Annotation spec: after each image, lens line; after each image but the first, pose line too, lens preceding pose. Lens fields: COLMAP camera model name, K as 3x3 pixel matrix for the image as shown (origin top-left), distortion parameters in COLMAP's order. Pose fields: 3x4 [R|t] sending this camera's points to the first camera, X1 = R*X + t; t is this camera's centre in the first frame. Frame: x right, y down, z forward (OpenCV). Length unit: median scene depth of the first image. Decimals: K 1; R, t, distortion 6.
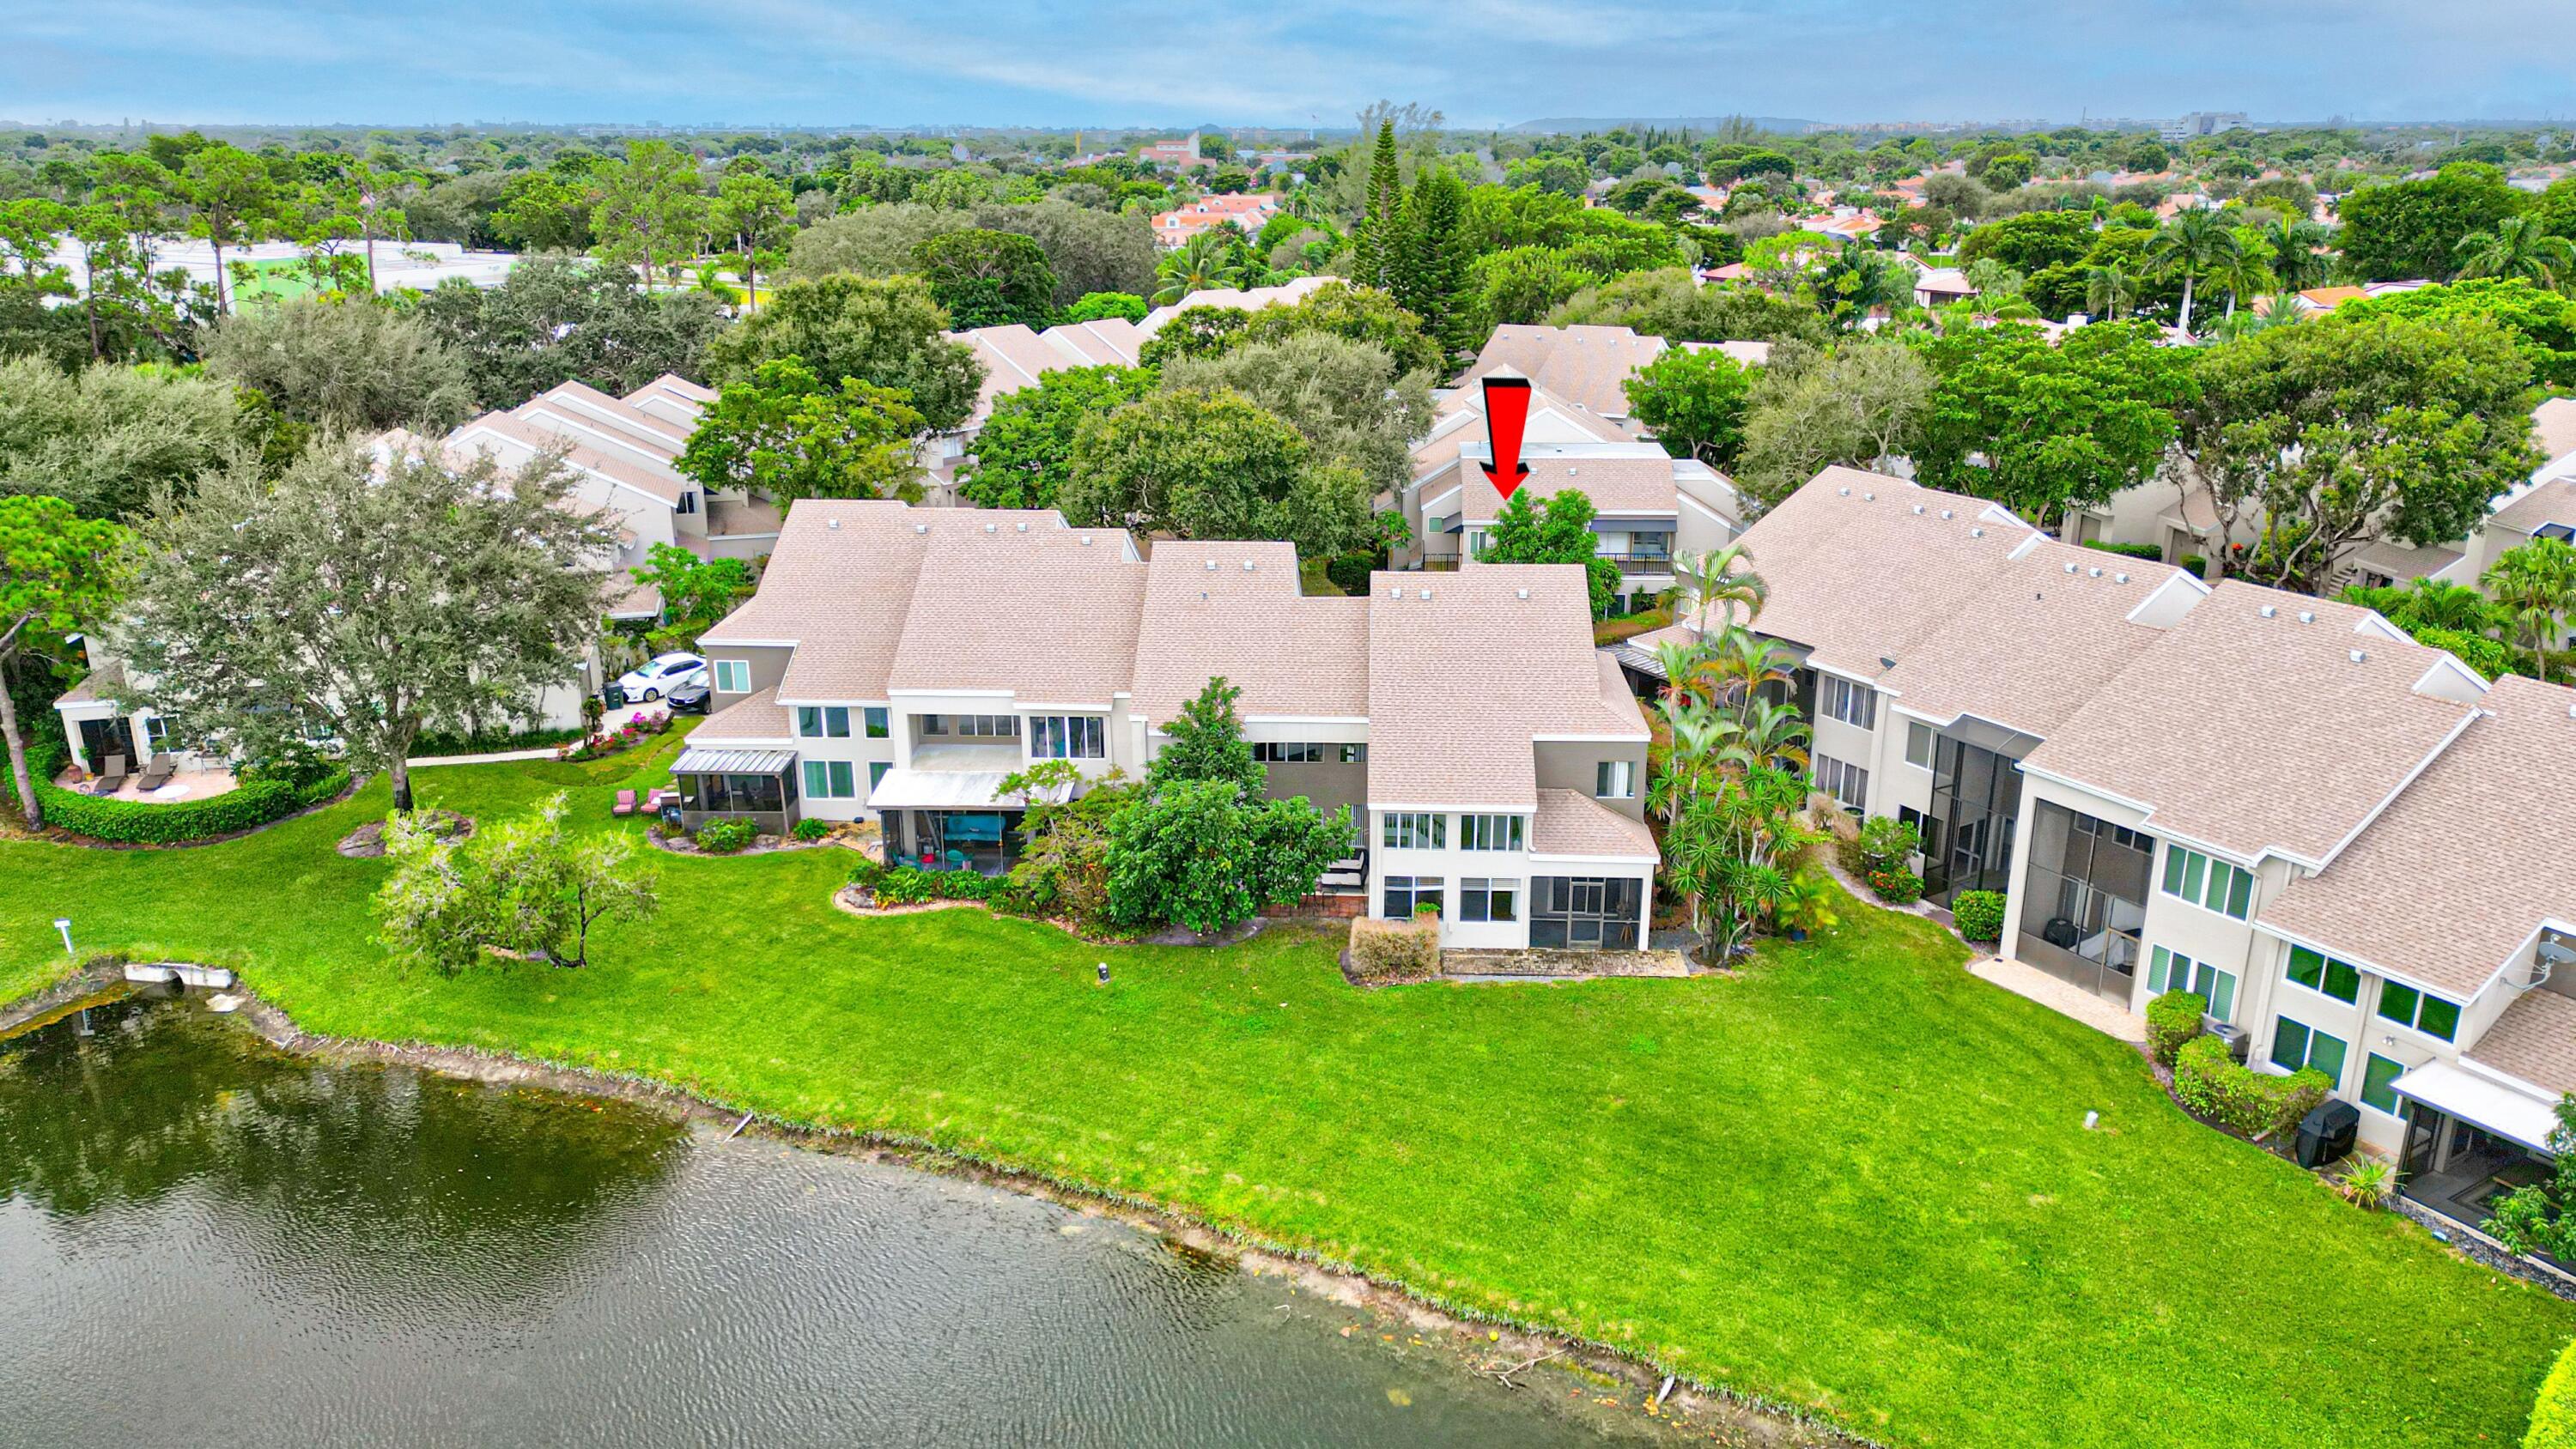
lens RADIAL K [[1885.6, 0, 1288.0], [0, 1885.6, 724.5], [0, 0, 1]] dist [0.128982, -0.141912]
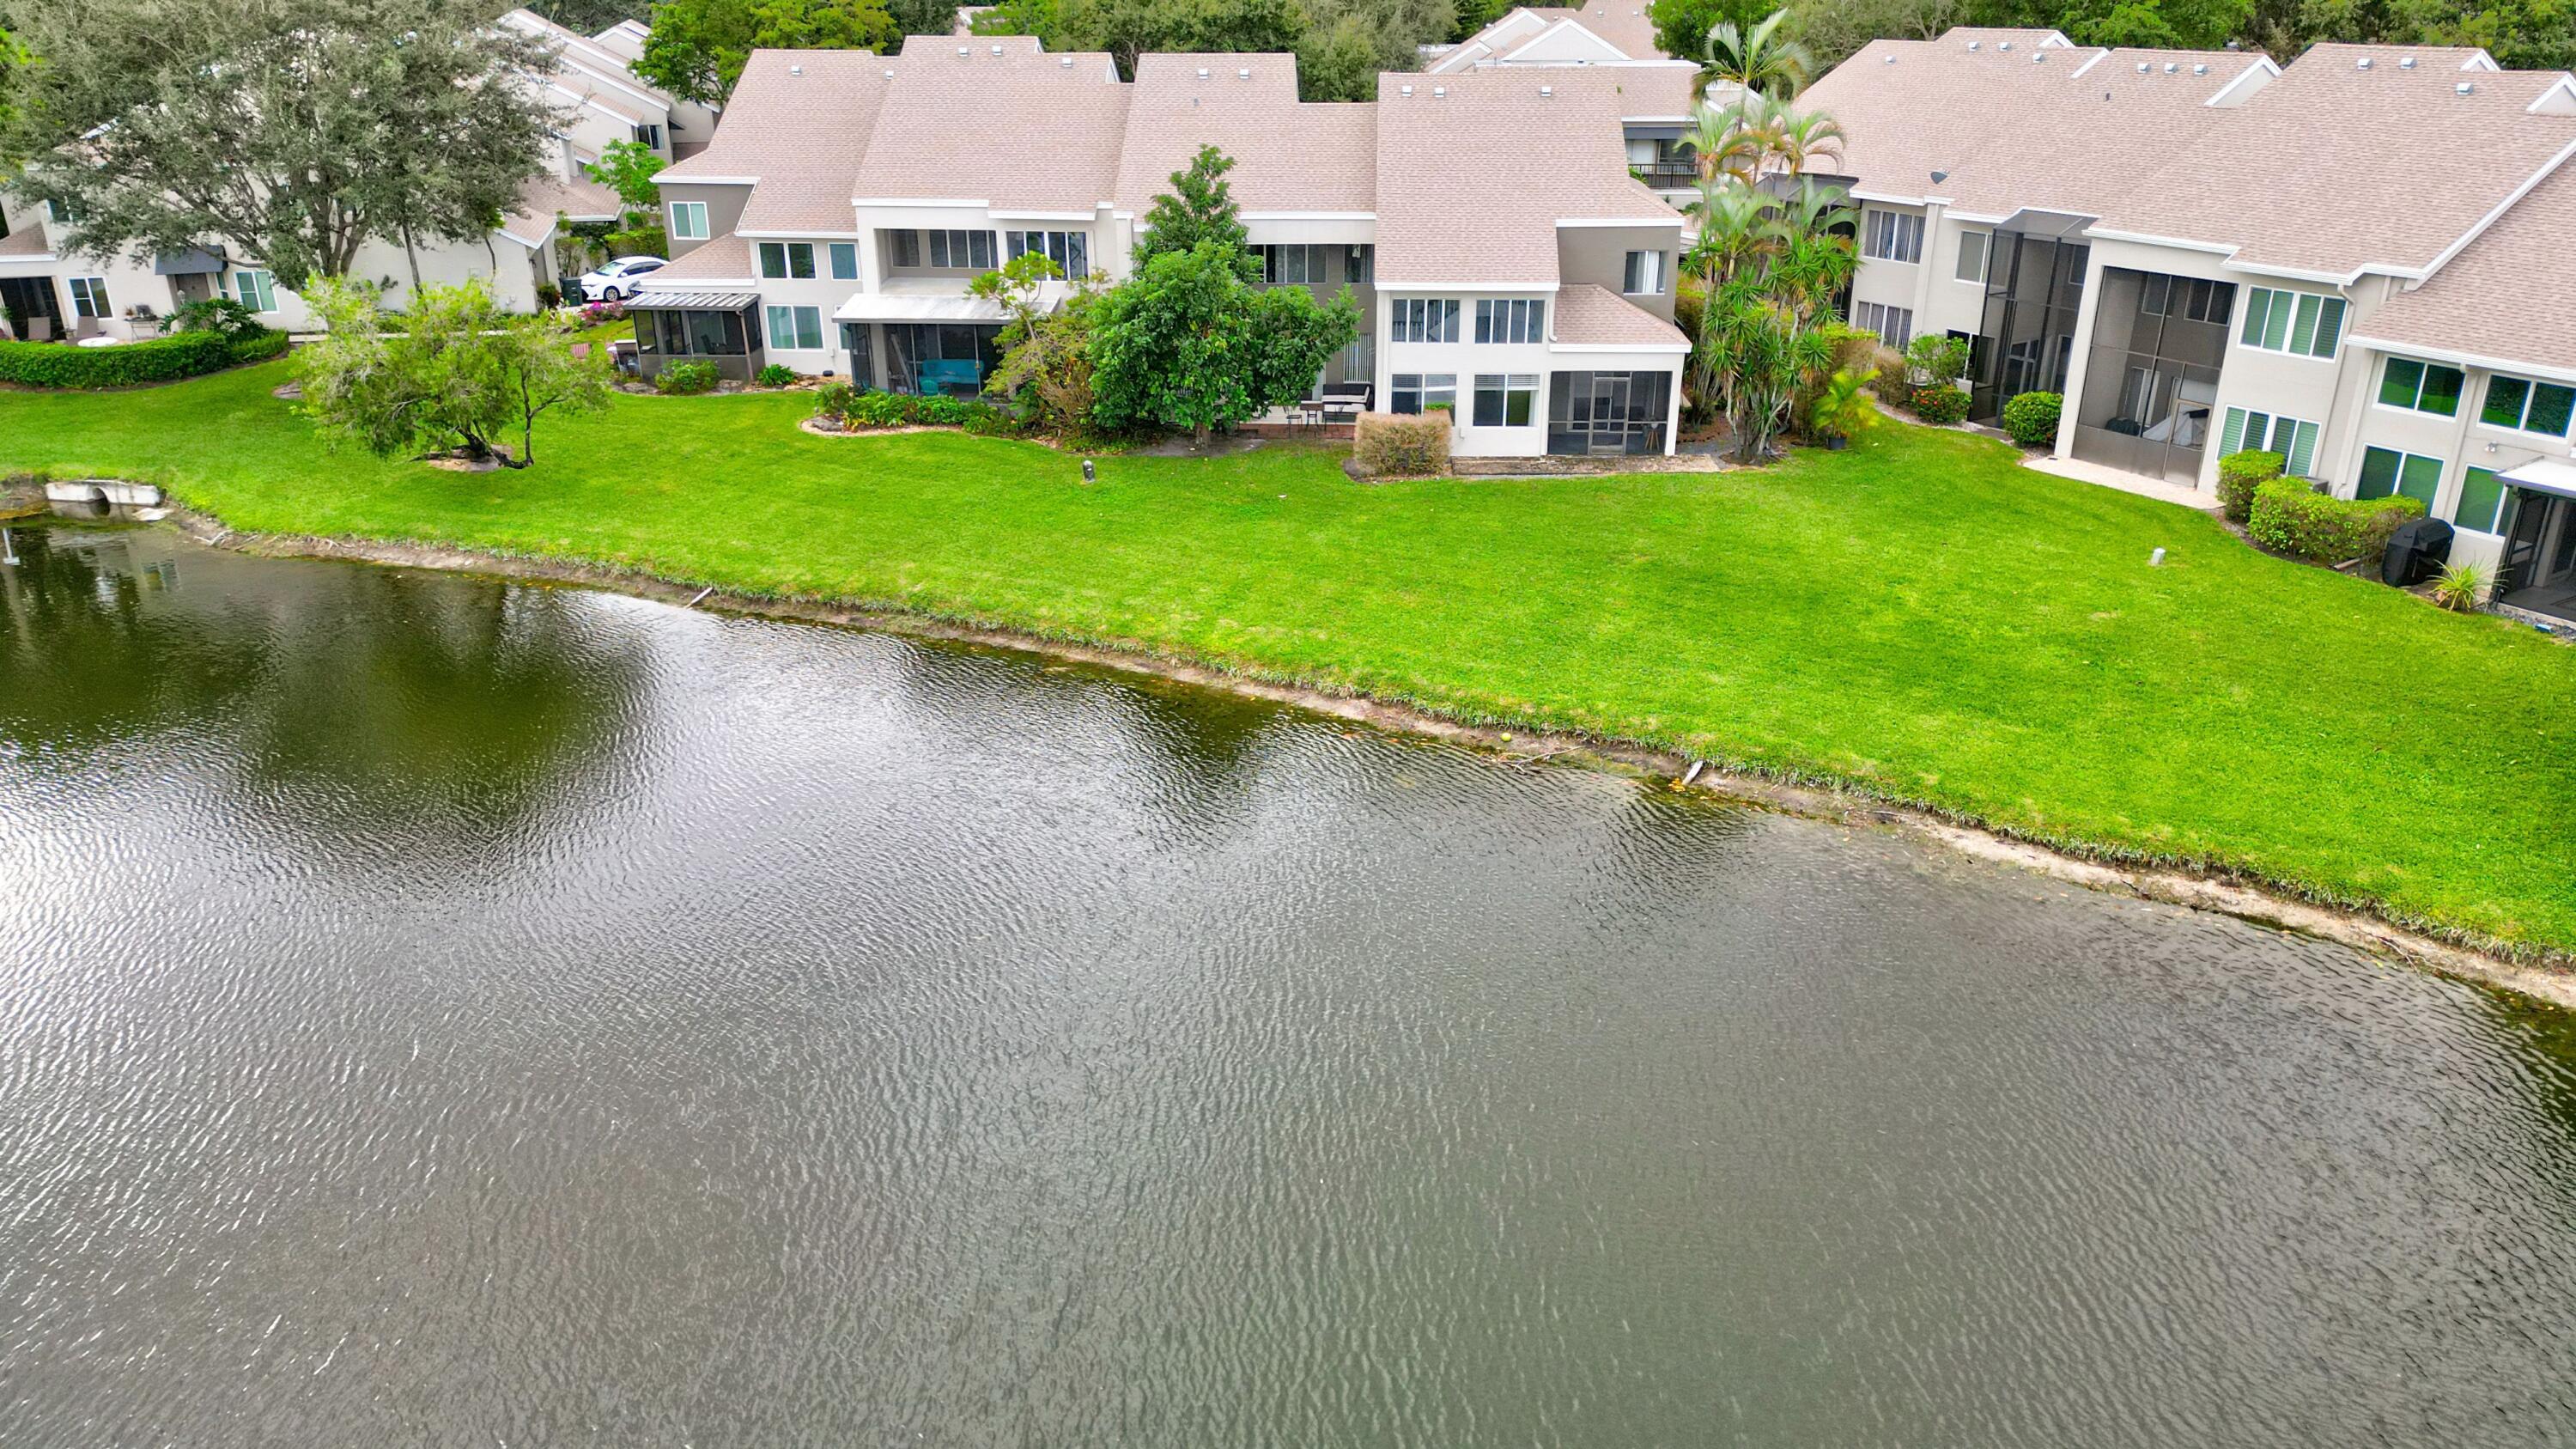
lens RADIAL K [[1886.2, 0, 1288.0], [0, 1886.2, 724.5], [0, 0, 1]] dist [0.128982, -0.141912]
pose [[0.999996, -0.001658, -0.002458, 0.002311], [0.001863, 0.996301, 0.085910, 0.172477], [0.002307, -0.085915, 0.996300, 0.061759]]
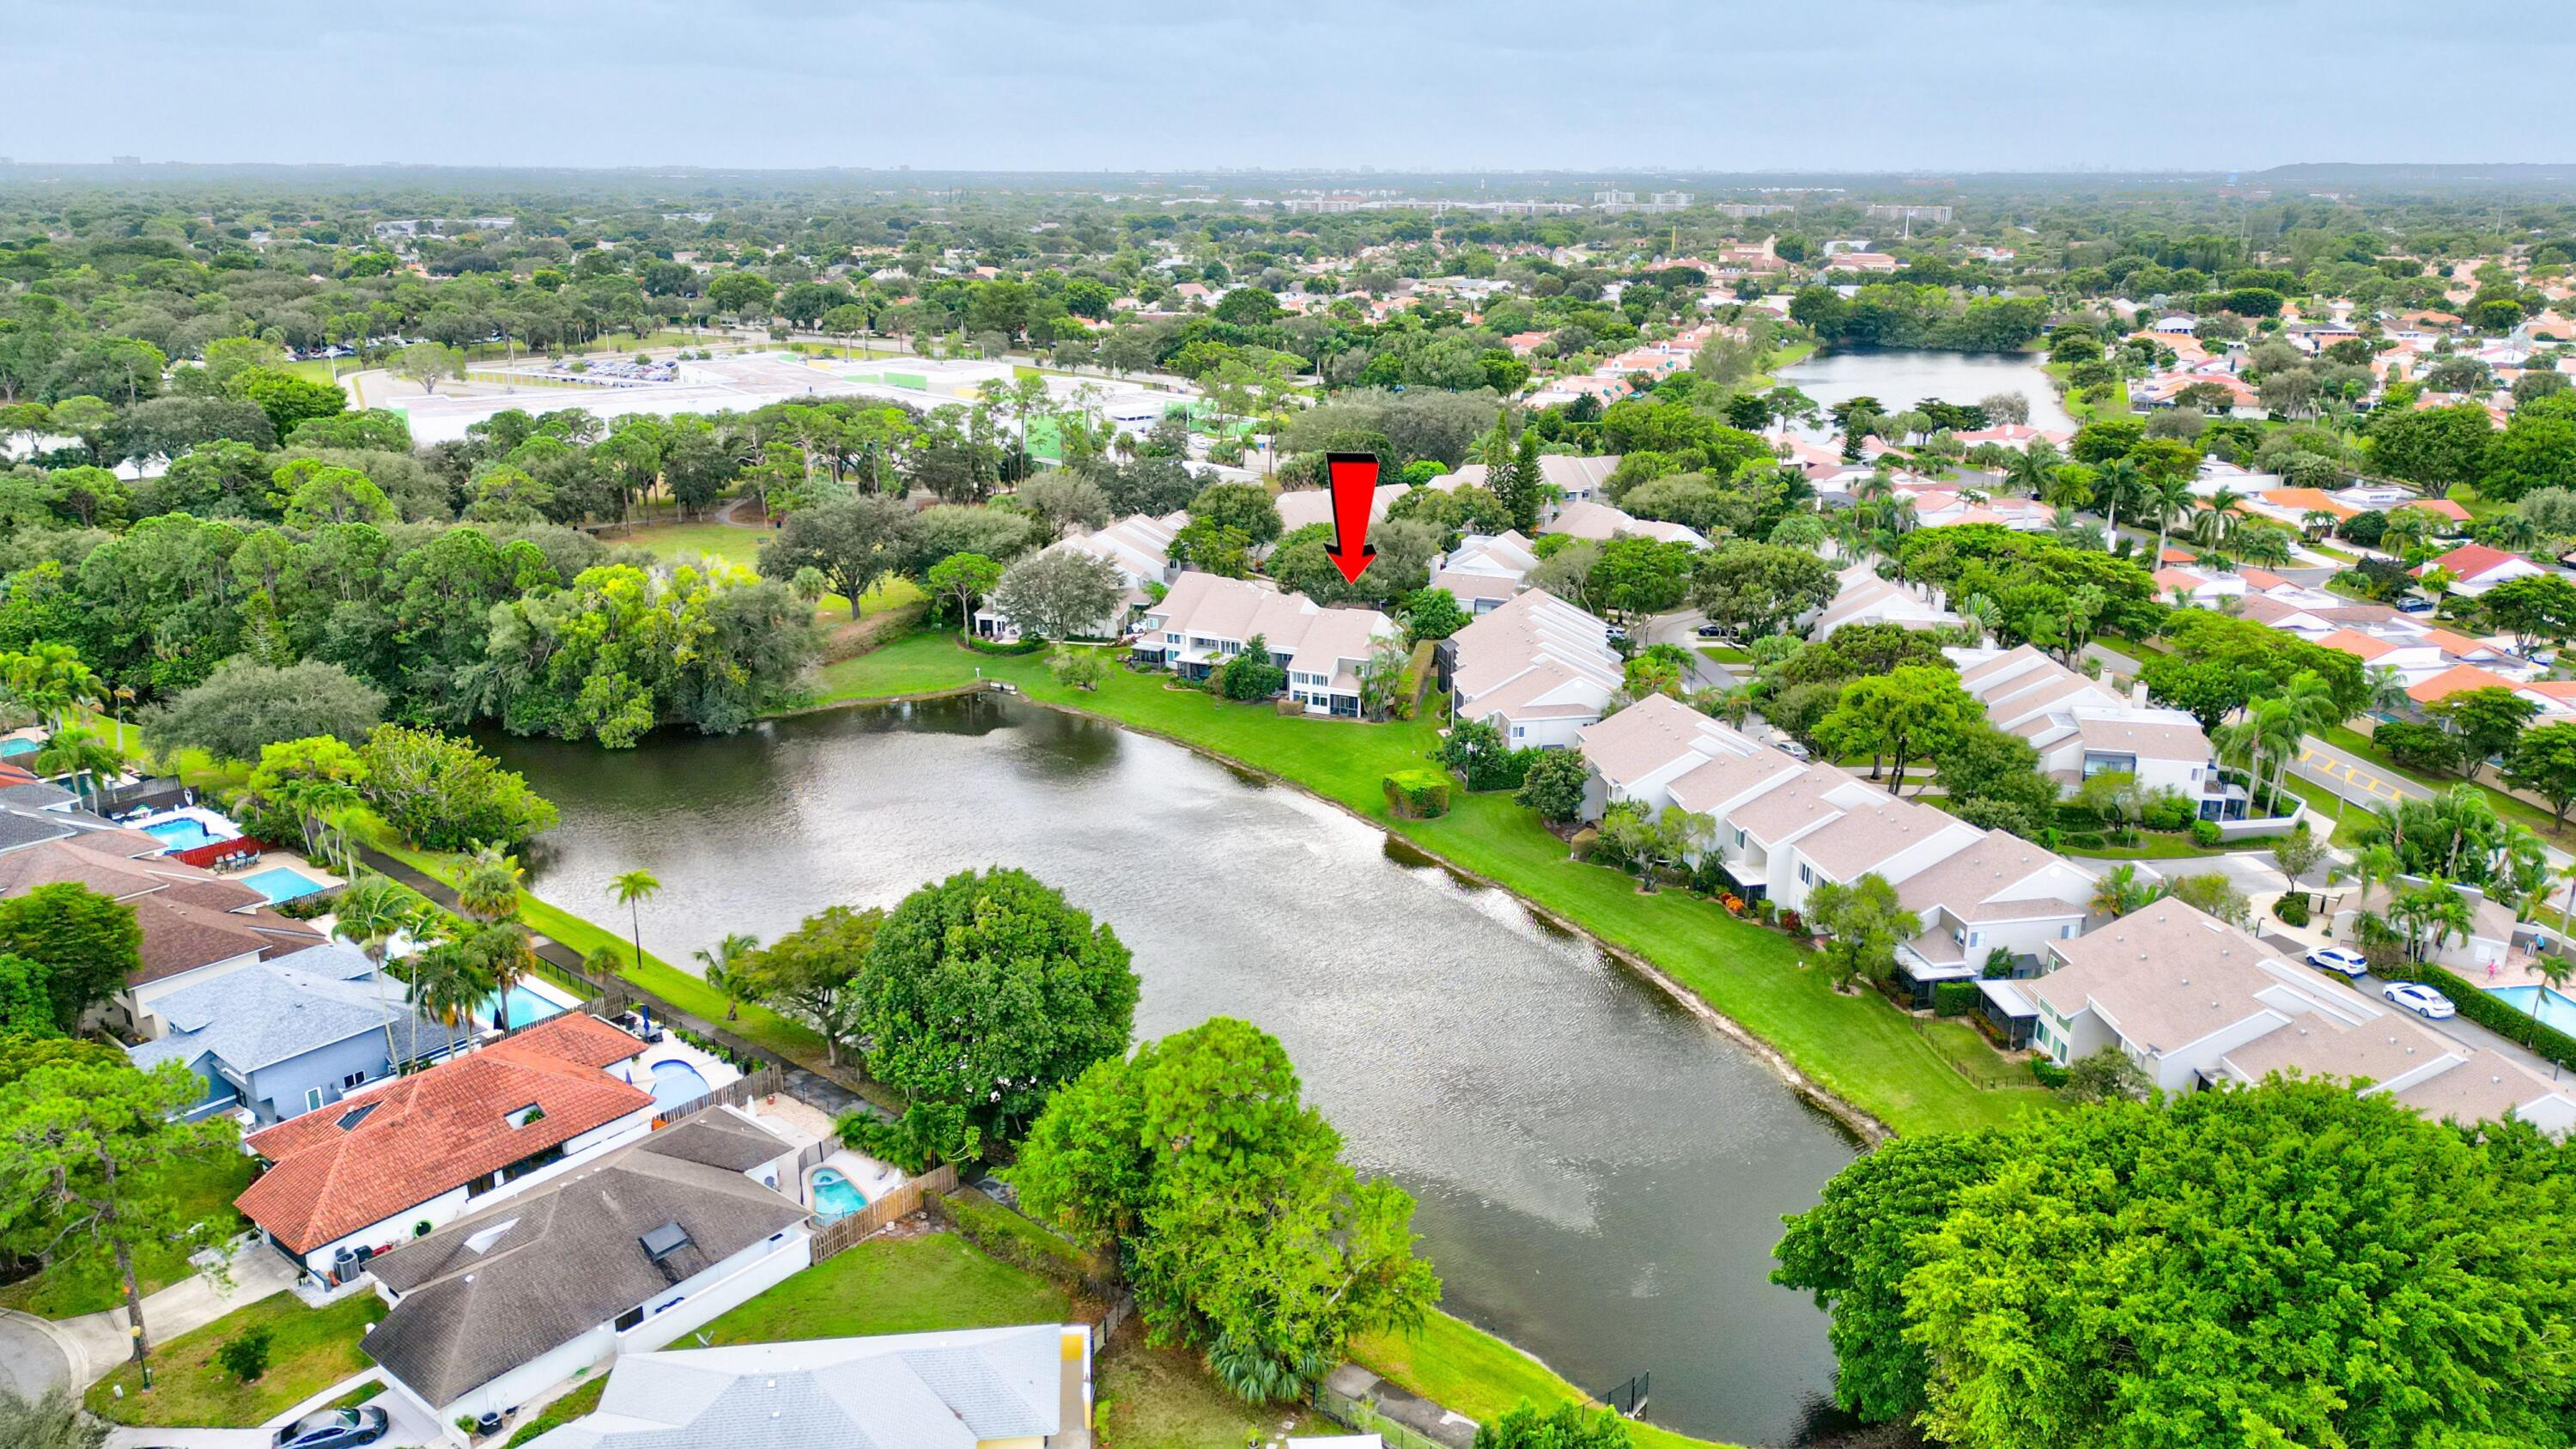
lens RADIAL K [[1886.2, 0, 1288.0], [0, 1886.2, 724.5], [0, 0, 1]] dist [0.128982, -0.141912]
pose [[0.940209, 0.111079, -0.321977, 1.242979], [-0.116824, 0.993151, 0.001487, 0.144265], [0.319937, 0.036217, 0.946746, -2.504694]]
